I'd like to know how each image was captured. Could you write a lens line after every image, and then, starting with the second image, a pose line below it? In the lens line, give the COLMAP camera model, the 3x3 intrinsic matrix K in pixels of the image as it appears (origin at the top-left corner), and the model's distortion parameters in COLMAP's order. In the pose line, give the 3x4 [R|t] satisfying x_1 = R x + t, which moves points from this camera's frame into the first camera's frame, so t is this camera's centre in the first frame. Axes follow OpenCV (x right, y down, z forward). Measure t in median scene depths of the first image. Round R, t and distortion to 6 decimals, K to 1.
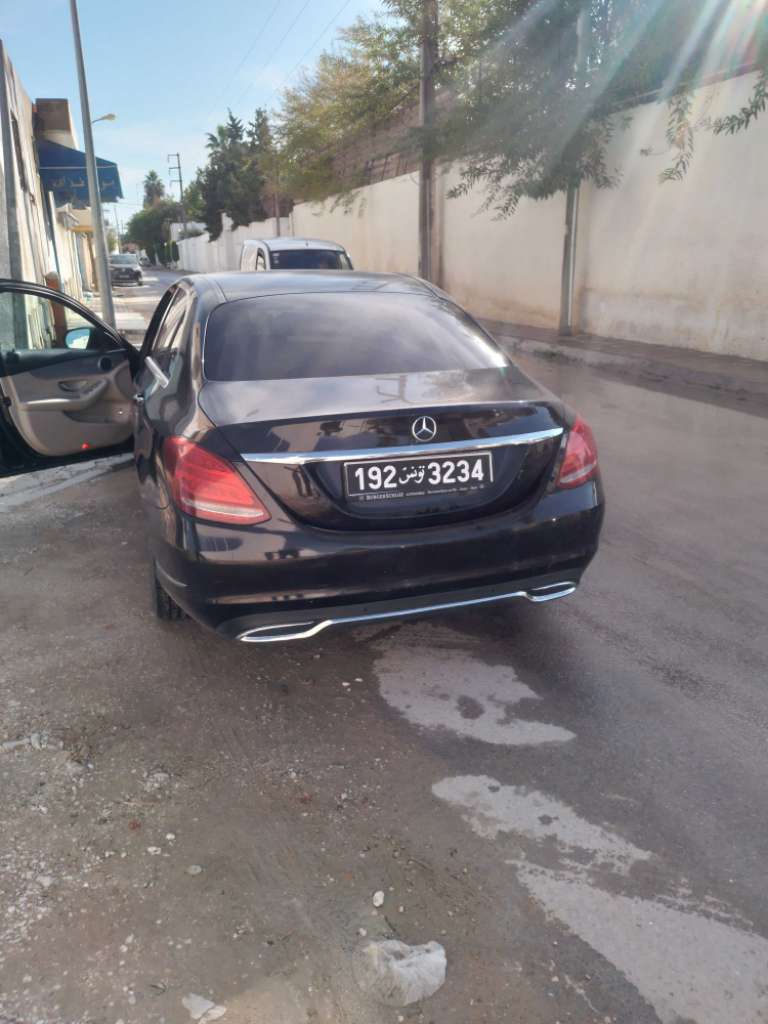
lens RADIAL K [[777.8, 0, 384.0], [0, 777.8, 512.0], [0, 0, 1]] dist [0.005540, -0.013570]
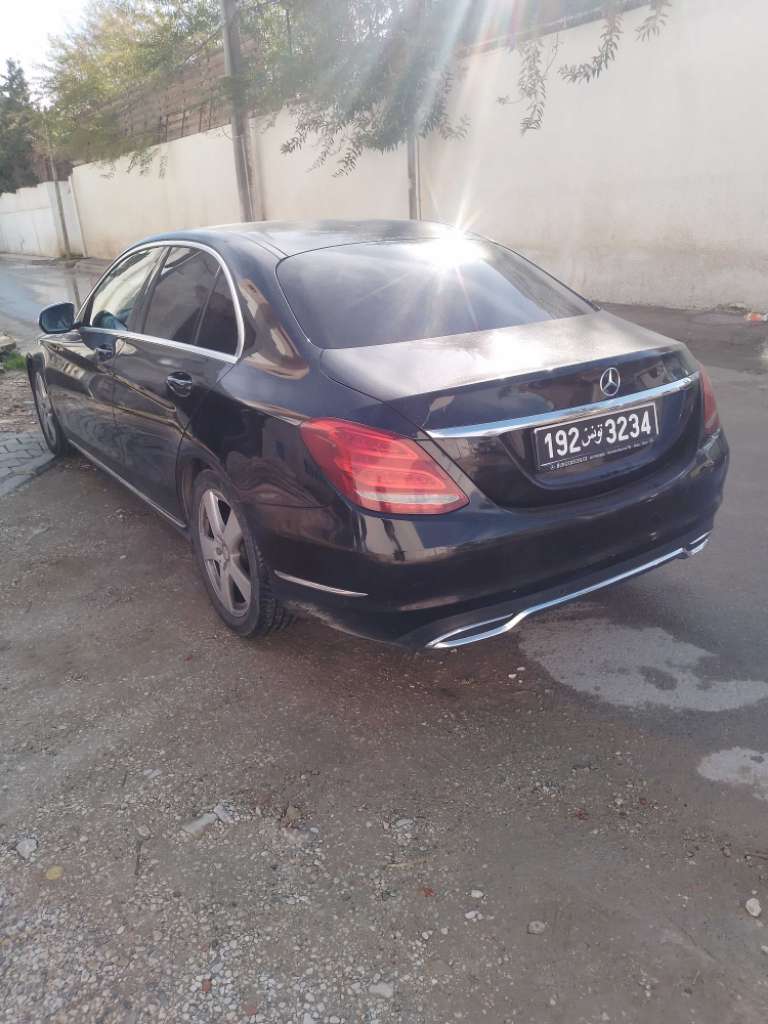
lens RADIAL K [[777.8, 0, 384.0], [0, 777.8, 512.0], [0, 0, 1]] dist [0.005540, -0.013570]
pose [[0.961876, -0.124214, 0.243650, -0.414485], [0.113832, 0.991904, 0.056292, -0.036870], [-0.248670, -0.026410, 0.968228, 0.182715]]
